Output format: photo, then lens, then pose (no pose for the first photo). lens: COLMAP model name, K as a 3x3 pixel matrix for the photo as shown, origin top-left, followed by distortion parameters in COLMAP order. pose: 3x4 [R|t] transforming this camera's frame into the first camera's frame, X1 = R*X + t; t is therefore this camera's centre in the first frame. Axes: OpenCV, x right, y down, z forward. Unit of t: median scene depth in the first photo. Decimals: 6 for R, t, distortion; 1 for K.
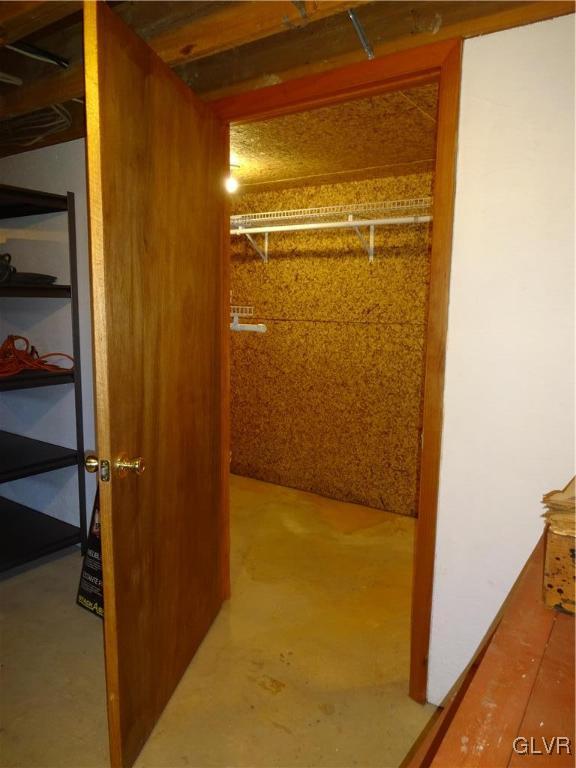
lens RADIAL K [[566.9, 0, 287.5], [0, 566.9, 383.2], [0, 0, 1]] dist [-0.005785, -0.007956]
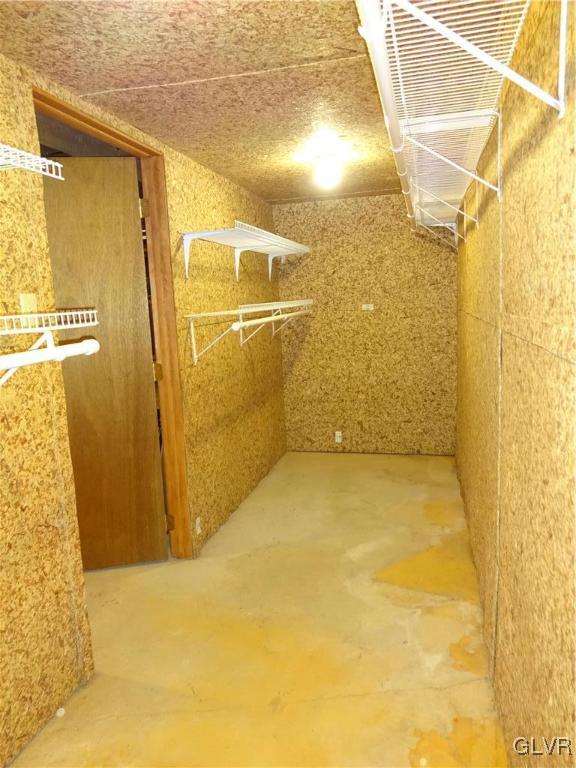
lens RADIAL K [[566.9, 0, 287.8], [0, 566.9, 385.2], [0, 0, 1]] dist [-0.005785, -0.007956]
pose [[0.363327, 0.105793, -0.925635, 0.766708], [-0.081130, 0.993350, 0.081687, -0.065615], [0.928122, 0.045417, 0.369494, 0.565280]]
